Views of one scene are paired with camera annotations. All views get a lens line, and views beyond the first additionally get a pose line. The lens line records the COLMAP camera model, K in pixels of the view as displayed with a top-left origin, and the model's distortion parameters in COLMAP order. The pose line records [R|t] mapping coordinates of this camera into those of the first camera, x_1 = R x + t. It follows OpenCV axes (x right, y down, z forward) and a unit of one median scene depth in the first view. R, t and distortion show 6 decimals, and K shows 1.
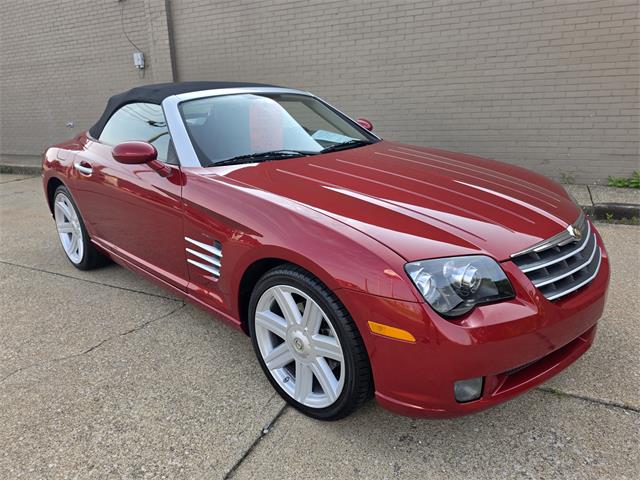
lens RADIAL K [[445.4, 0, 321.1], [0, 445.4, 249.8], [0, 0, 1]] dist [0.025416, -0.033516]
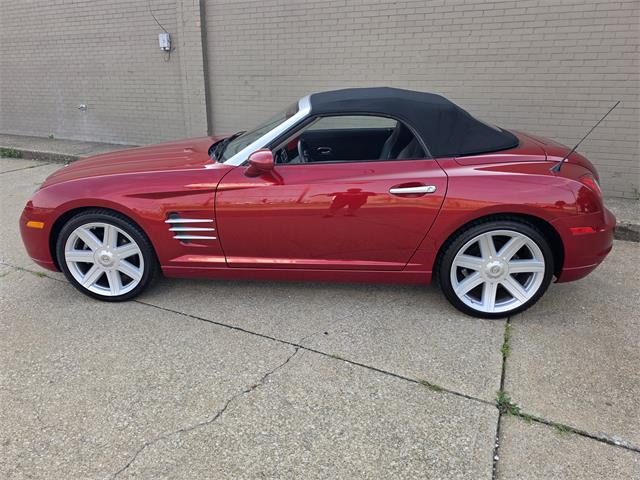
lens RADIAL K [[445.4, 0, 310.1], [0, 445.4, 249.1], [0, 0, 1]] dist [0.025416, -0.033516]
pose [[0.999258, 0.029272, 0.025019, -0.161973], [-0.030348, 0.998581, 0.043750, -0.061613], [-0.023702, -0.044477, 0.998729, 0.065344]]
